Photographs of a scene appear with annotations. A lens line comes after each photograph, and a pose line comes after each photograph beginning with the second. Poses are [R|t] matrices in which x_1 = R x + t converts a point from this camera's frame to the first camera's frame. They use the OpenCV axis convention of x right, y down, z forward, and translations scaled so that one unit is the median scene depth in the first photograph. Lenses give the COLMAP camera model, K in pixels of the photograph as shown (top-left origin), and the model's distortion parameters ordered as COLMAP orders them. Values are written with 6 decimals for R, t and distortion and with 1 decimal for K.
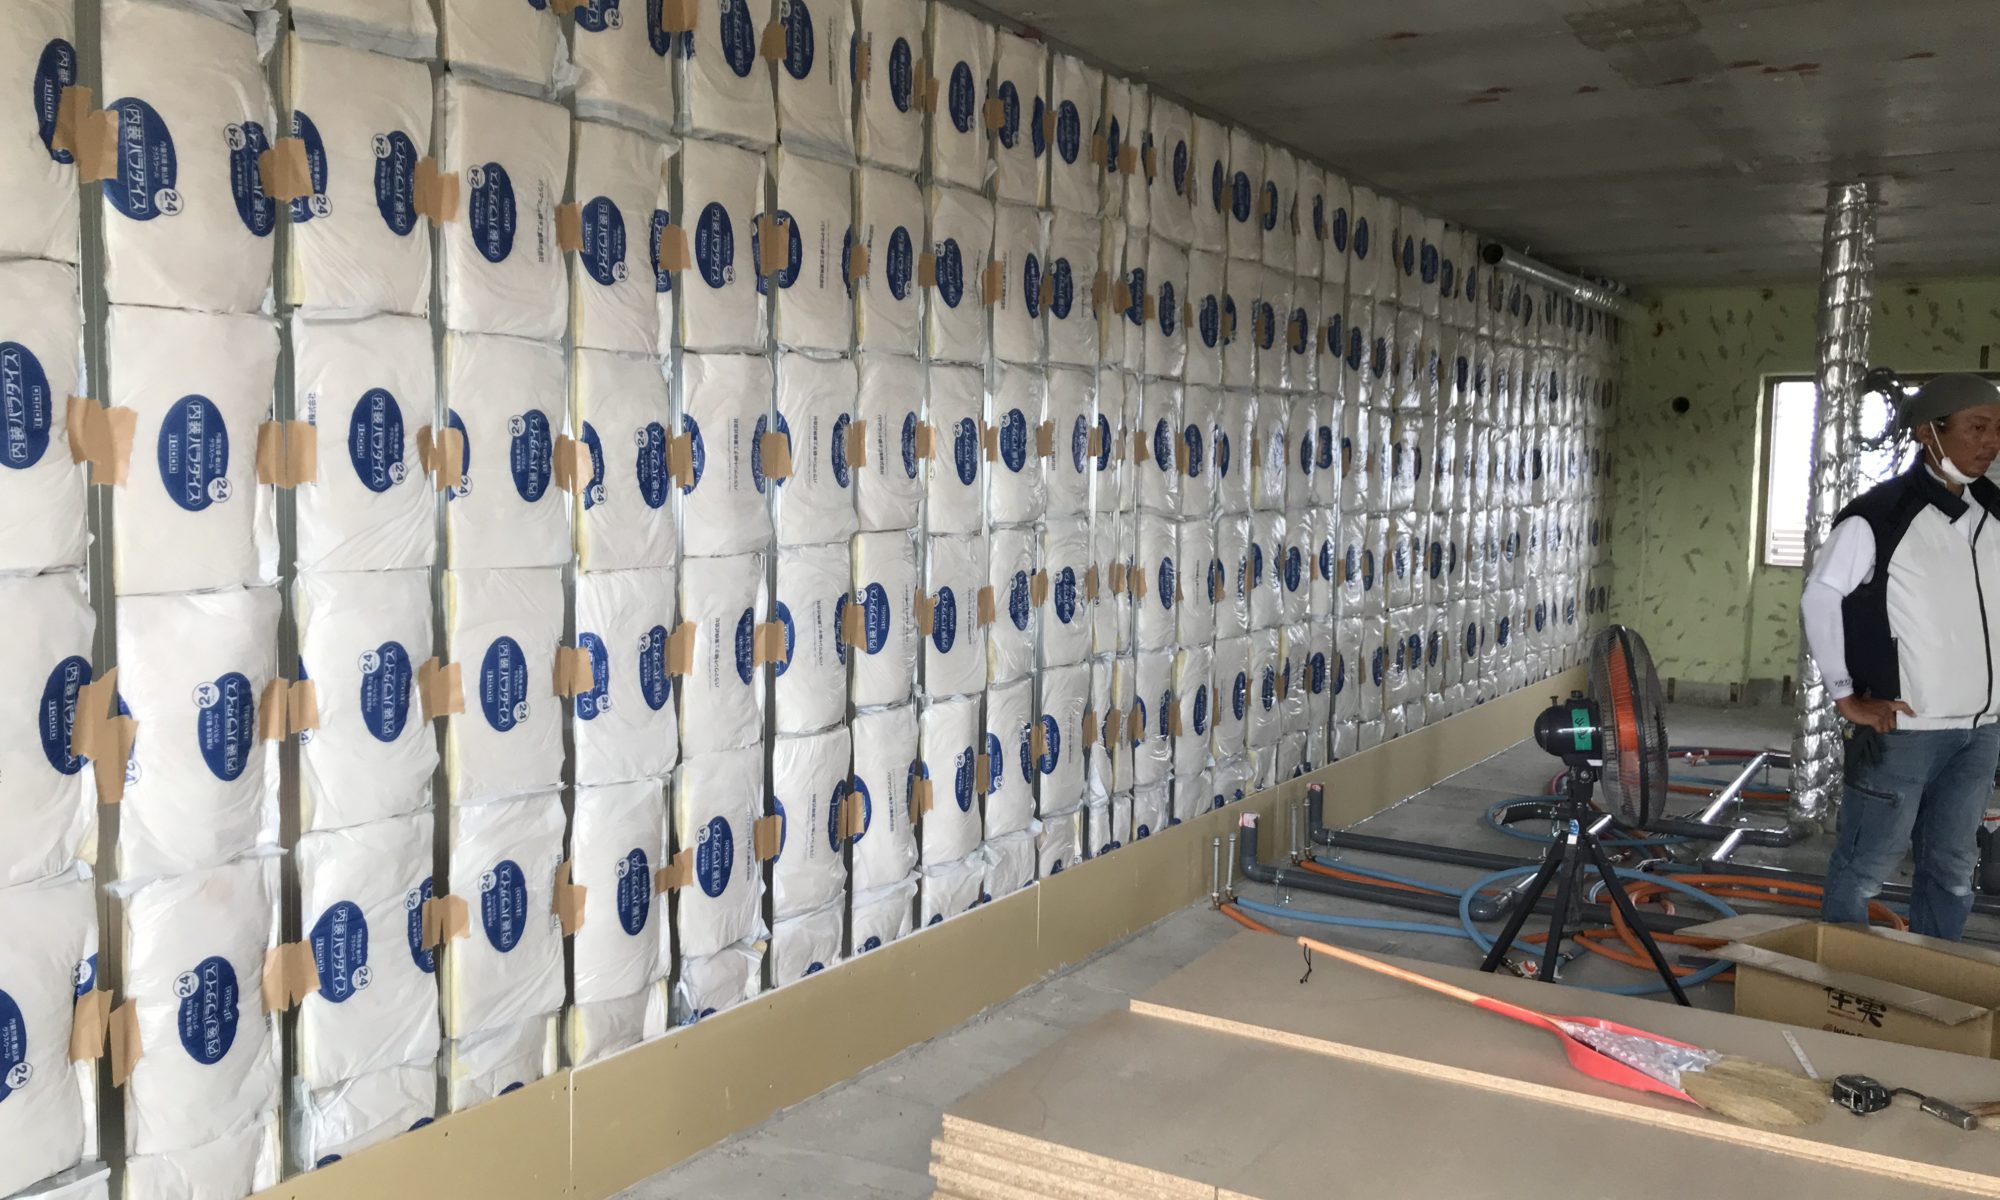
lens RADIAL K [[1648.6, 0, 1000.4], [0, 1648.6, 583.7], [0, 0, 1]] dist [0.045266, -0.010344]
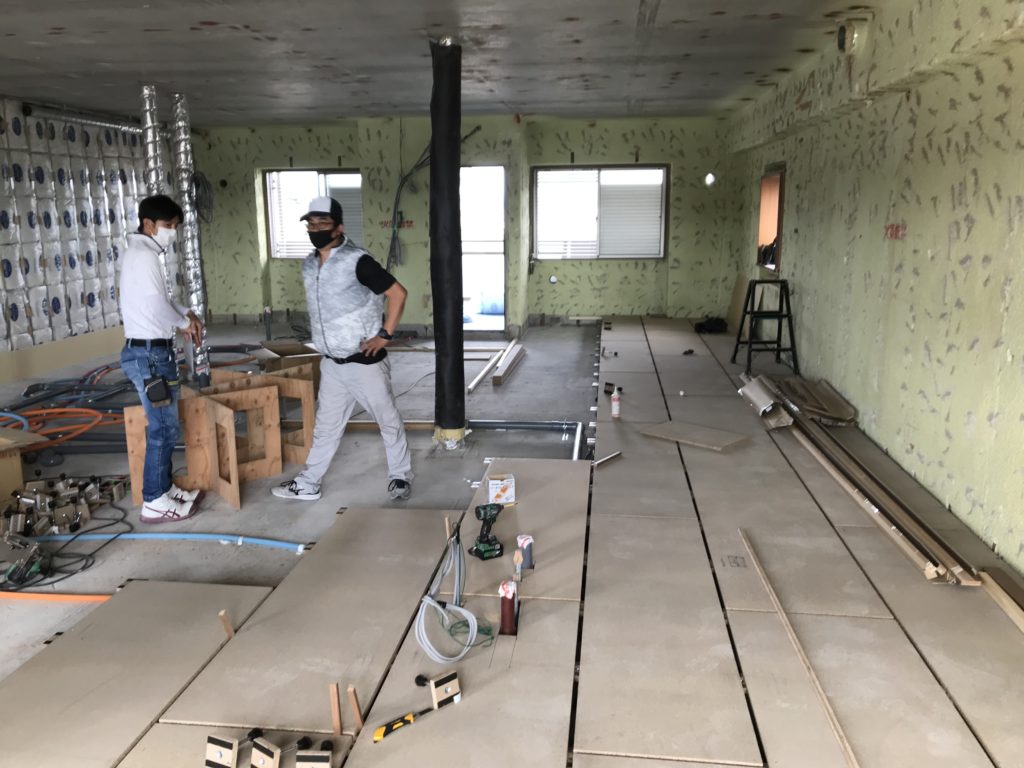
lens RADIAL K [[837.5, 0, 504.2], [0, 837.5, 378.9], [0, 0, 1]] dist [0.027777, -0.026237]
pose [[0.907479, -0.110734, 0.405241, 0.579482], [0.056378, 0.988010, 0.143728, 0.008323], [-0.416298, -0.107583, 0.902841, -0.287232]]
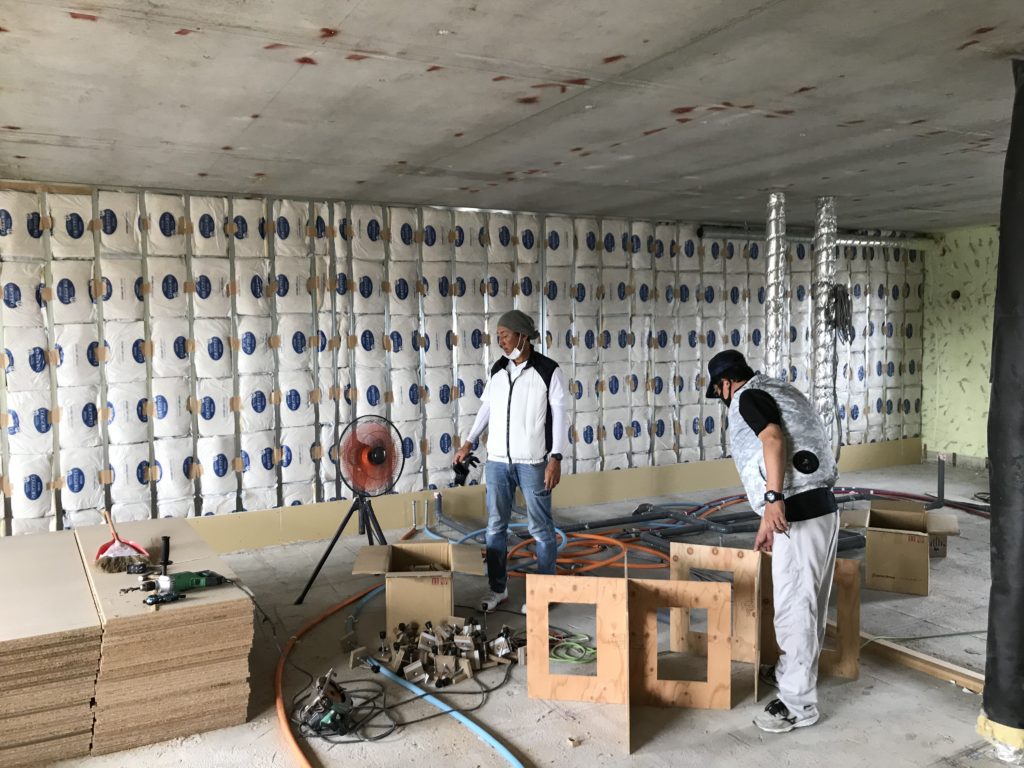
lens RADIAL K [[837.5, 0, 497.6], [0, 837.5, 370.8], [0, 0, 1]] dist [0.027777, -0.026237]
pose [[0.858245, -0.003482, -0.513229, 0.953031], [-0.008208, 0.999756, -0.020509, -0.014110], [0.513175, 0.021814, 0.858007, 0.010277]]
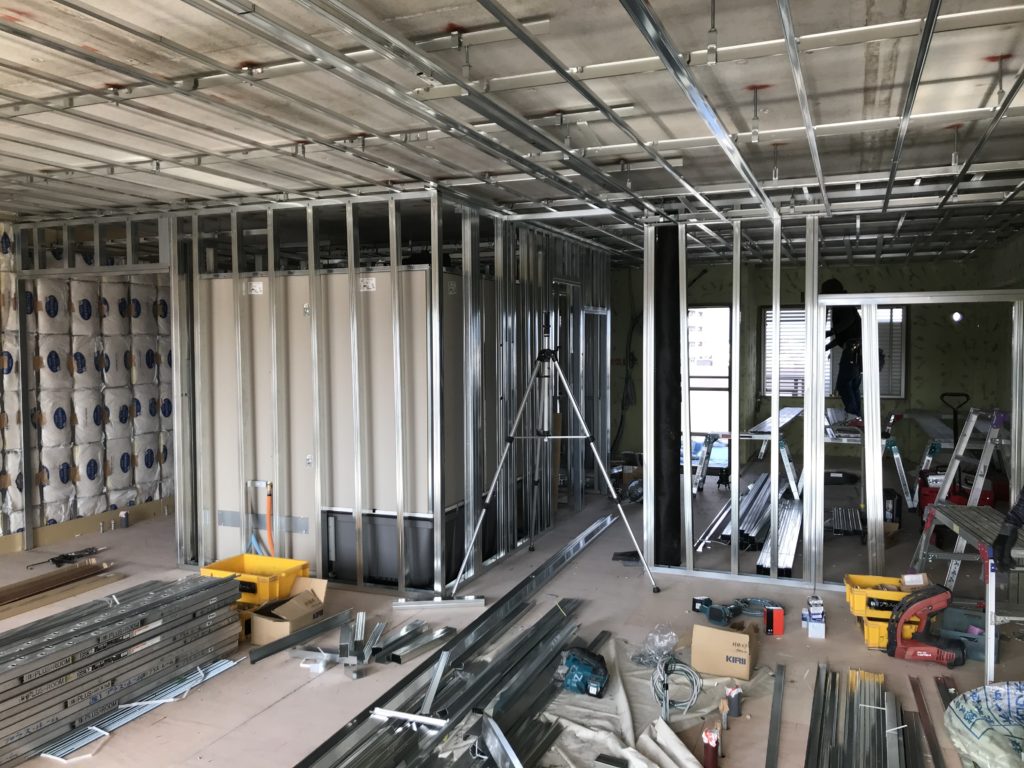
lens RADIAL K [[837.5, 0, 509.2], [0, 837.5, 374.6], [0, 0, 1]] dist [0.027777, -0.026237]
pose [[0.985710, -0.032700, 0.165248, 0.573700], [0.037849, 0.998888, -0.028105, -0.004937], [-0.164145, 0.033958, 0.985852, -0.344295]]
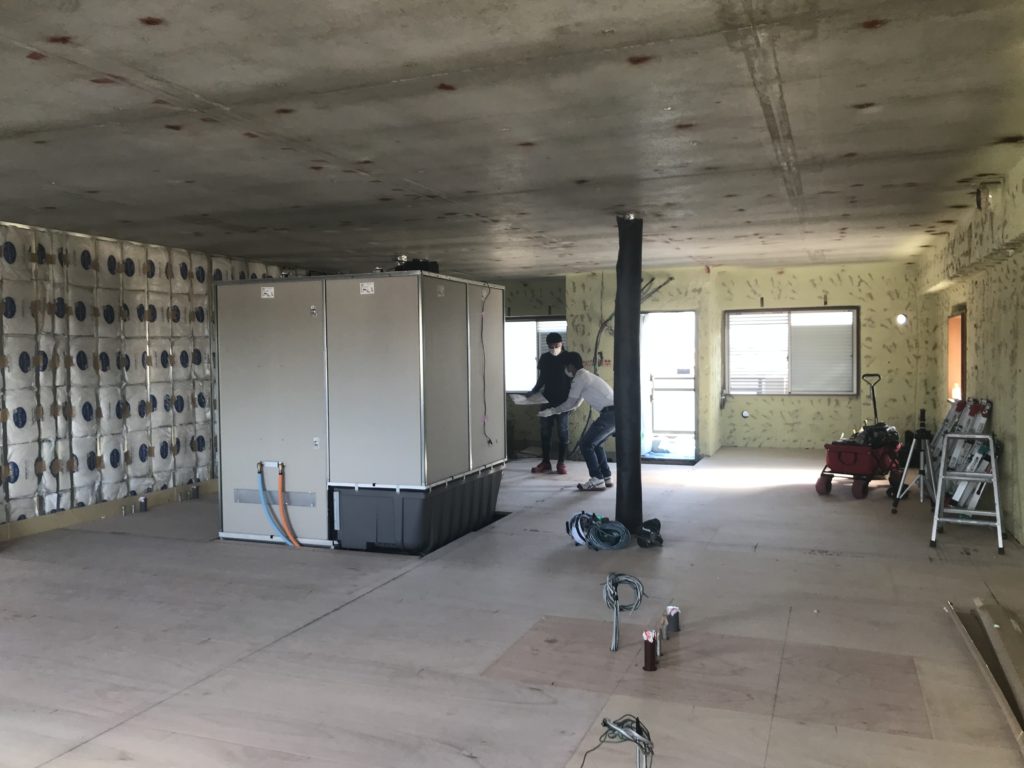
lens RADIAL K [[837.5, 0, 515.1], [0, 837.5, 372.1], [0, 0, 1]] dist [0.027777, -0.026237]
pose [[0.980716, -0.038673, 0.191572, 0.548986], [0.047966, 0.997875, -0.044106, 0.030799], [-0.189459, 0.052444, 0.980487, -0.506441]]
